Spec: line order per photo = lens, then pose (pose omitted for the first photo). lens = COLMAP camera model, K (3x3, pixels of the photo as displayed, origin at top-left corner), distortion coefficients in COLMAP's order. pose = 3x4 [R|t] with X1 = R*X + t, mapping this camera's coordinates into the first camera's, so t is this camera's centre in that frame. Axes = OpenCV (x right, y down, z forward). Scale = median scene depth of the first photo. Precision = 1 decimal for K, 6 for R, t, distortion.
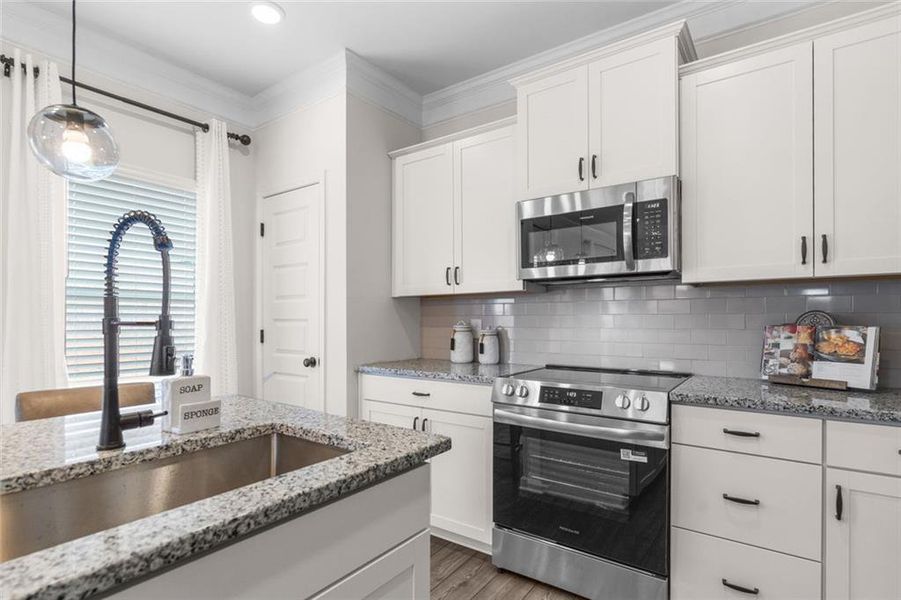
lens RADIAL K [[461.5, 0, 438.4], [0, 461.5, 318.2], [0, 0, 1]] dist [-0.003680, -0.000203]
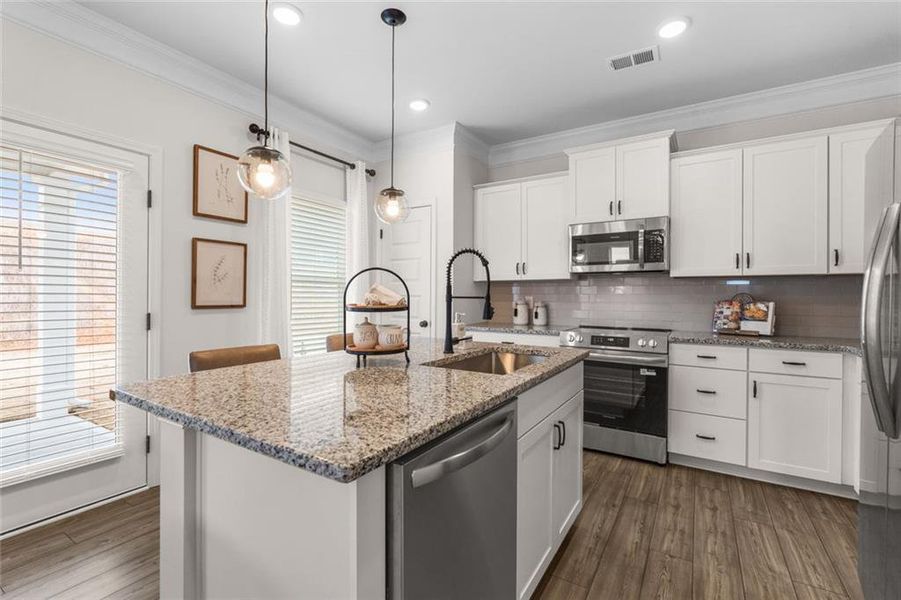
lens RADIAL K [[403.9, 0, 446.1], [0, 403.9, 295.6], [0, 0, 1]] dist [-0.006700, 0.001537]
pose [[0.997646, 0.007908, 0.068123, -0.435461], [-0.007986, 0.999968, 0.000866, 0.000978], [-0.068114, -0.001408, 0.997677, -0.482276]]
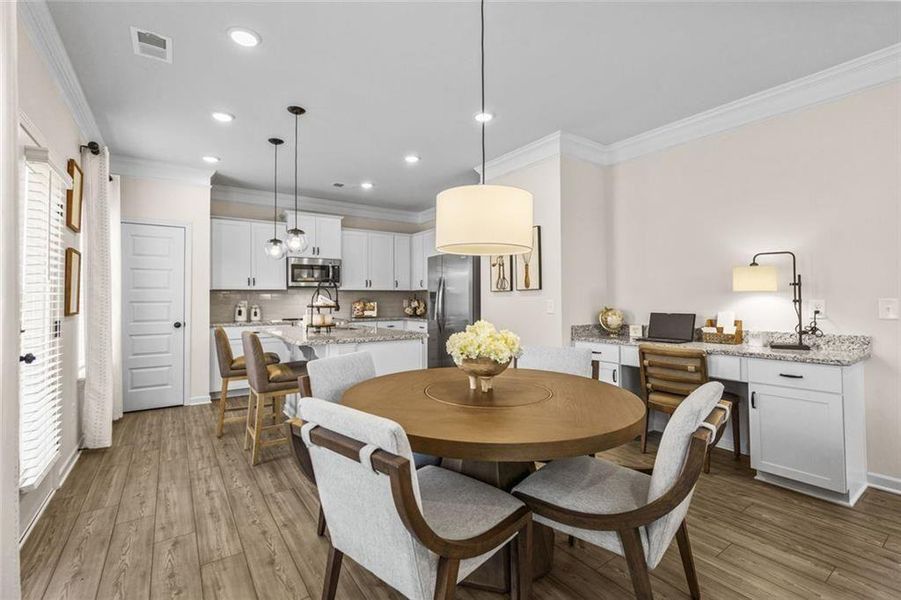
lens RADIAL K [[403.9, 0, 449.2], [0, 403.9, 290.4], [0, 0, 1]] dist [-0.006700, 0.001537]
pose [[0.334718, 0.020438, 0.942097, -2.087270], [0.003469, 0.999731, -0.022921, -0.000422], [-0.942312, 0.010940, 0.334557, -0.797178]]
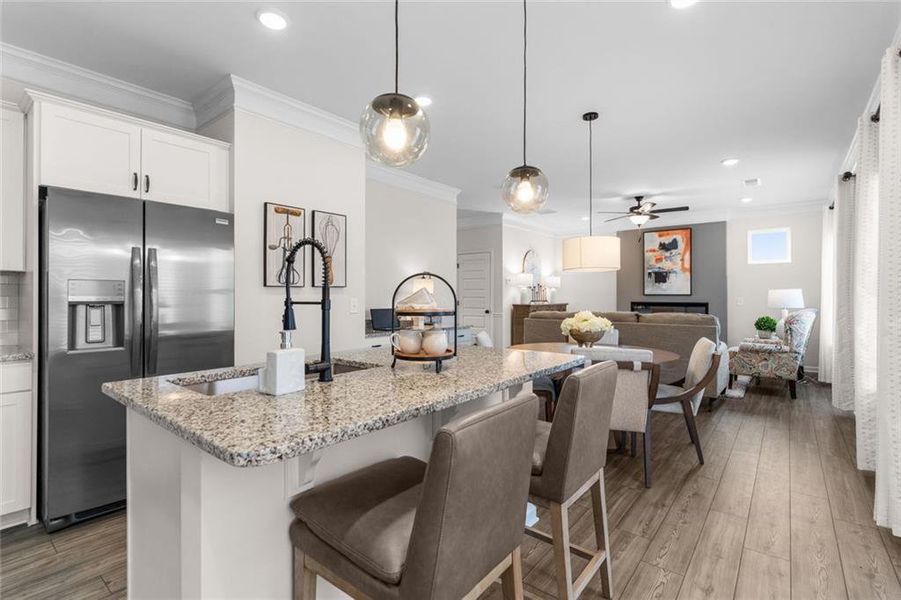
lens RADIAL K [[403.9, 0, 459.1], [0, 403.9, 293.6], [0, 0, 1]] dist [-0.006700, 0.001537]
pose [[-0.998074, -0.001077, 0.062018, -0.674398], [-0.001424, 0.999984, -0.005560, -0.011194], [-0.062011, -0.005638, -0.998060, 1.209992]]
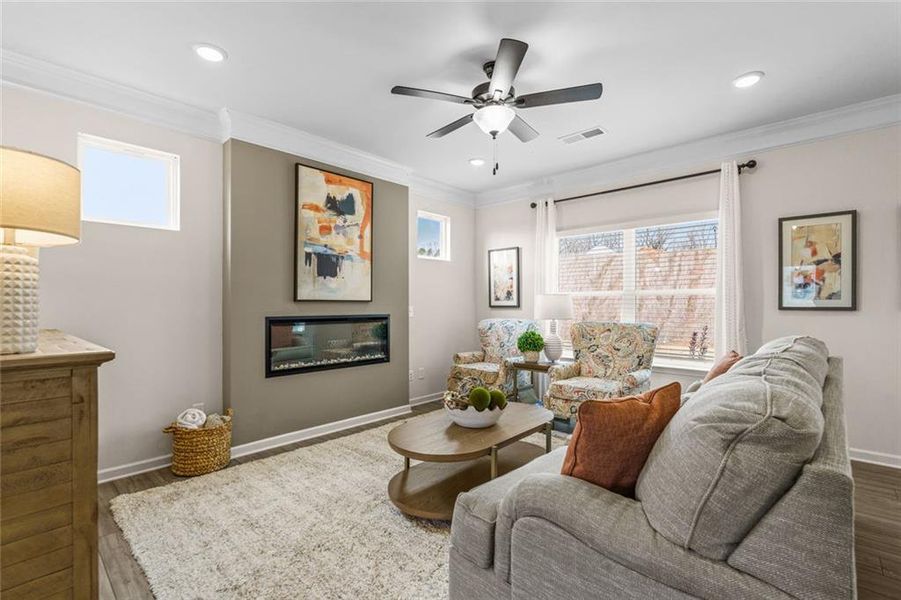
lens RADIAL K [[403.9, 0, 443.1], [0, 403.9, 304.1], [0, 0, 1]] dist [-0.006700, 0.001537]
pose [[-0.139749, -0.000884, -0.990187, -0.540401], [0.005034, 0.999986, -0.001603, -0.001708], [0.990174, -0.005208, -0.139742, -2.052051]]
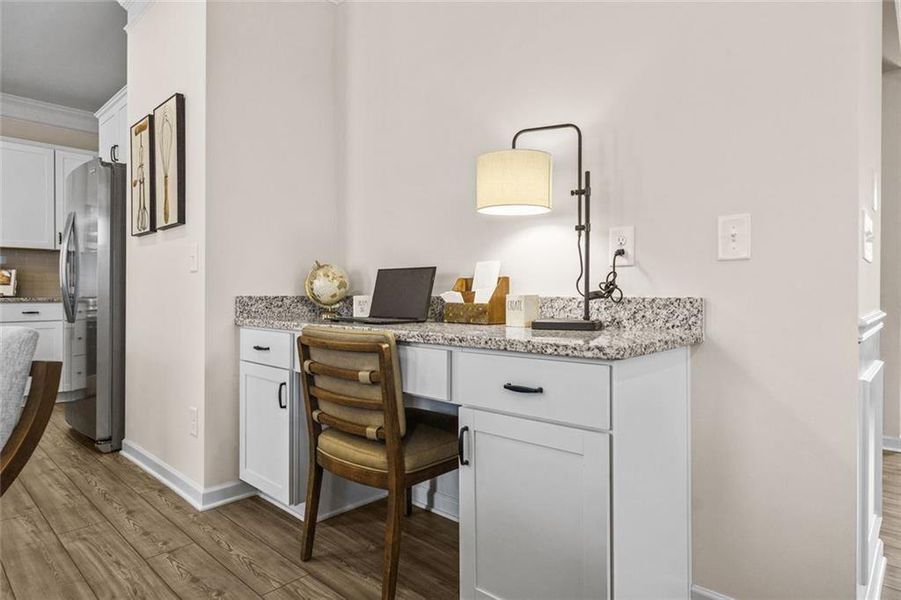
lens RADIAL K [[521.2, 0, 453.9], [0, 521.2, 296.3], [0, 0, 1]] dist [0.002421, -0.001238]
pose [[0.129092, -0.003080, 0.991628, -1.231064], [-0.004423, 0.999983, 0.003681, 0.118520], [-0.991623, -0.004861, 0.129076, -1.374075]]
